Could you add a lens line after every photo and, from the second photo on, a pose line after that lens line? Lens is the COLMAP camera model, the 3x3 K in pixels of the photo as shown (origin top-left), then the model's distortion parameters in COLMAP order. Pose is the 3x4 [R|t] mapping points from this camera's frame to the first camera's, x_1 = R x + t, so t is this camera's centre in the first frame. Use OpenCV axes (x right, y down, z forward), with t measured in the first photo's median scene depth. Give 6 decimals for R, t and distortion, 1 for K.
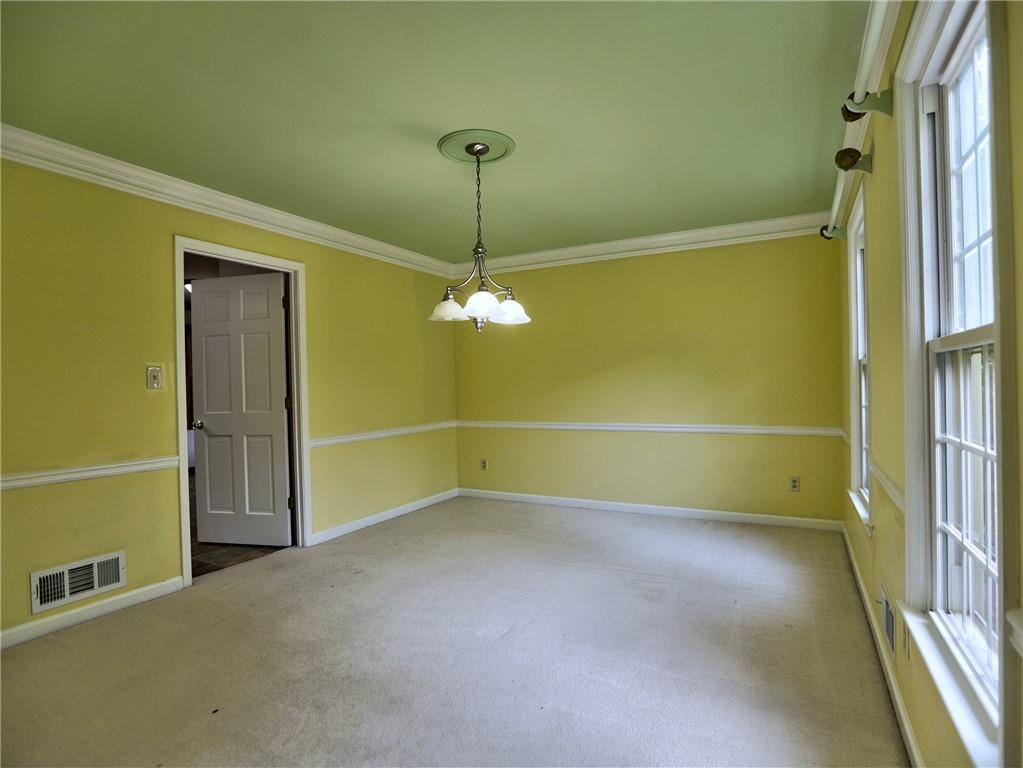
lens RADIAL K [[528.4, 0, 517.1], [0, 528.4, 386.5], [0, 0, 1]] dist [-0.051316, 0.021167]
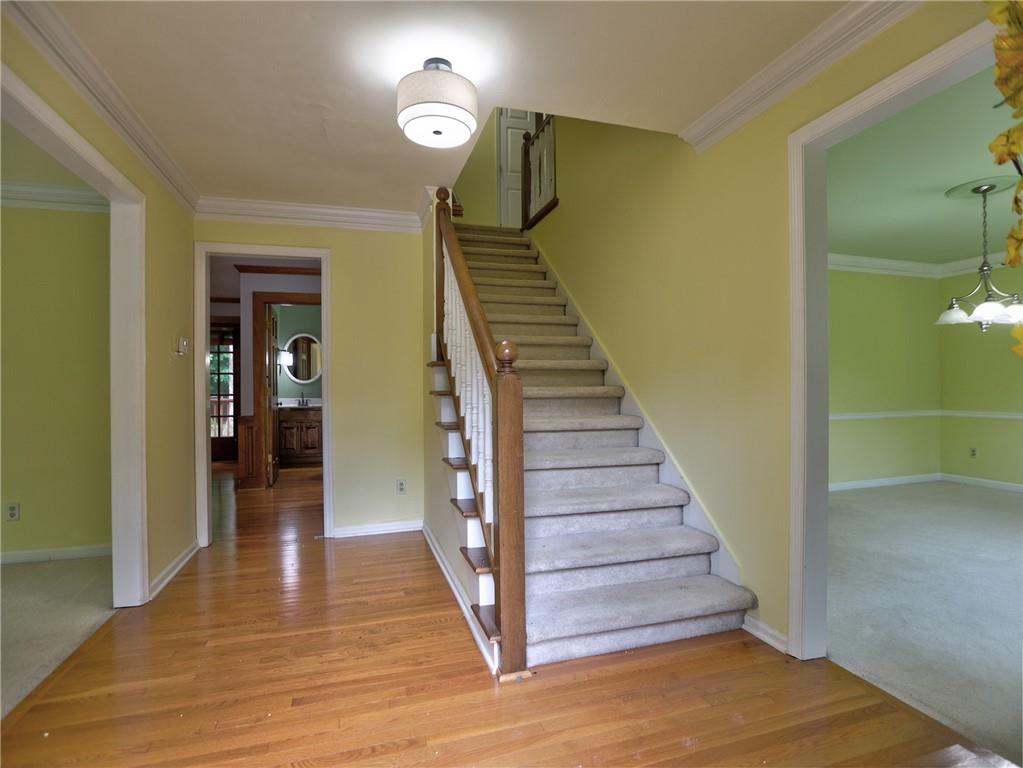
lens RADIAL K [[528.4, 0, 517.1], [0, 528.4, 386.5], [0, 0, 1]] dist [-0.051316, 0.021167]
pose [[0.720942, 0.016854, -0.692791, -0.022108], [-0.011425, 0.999857, 0.012434, 0.028330], [0.692901, -0.001049, 0.721032, -0.701135]]
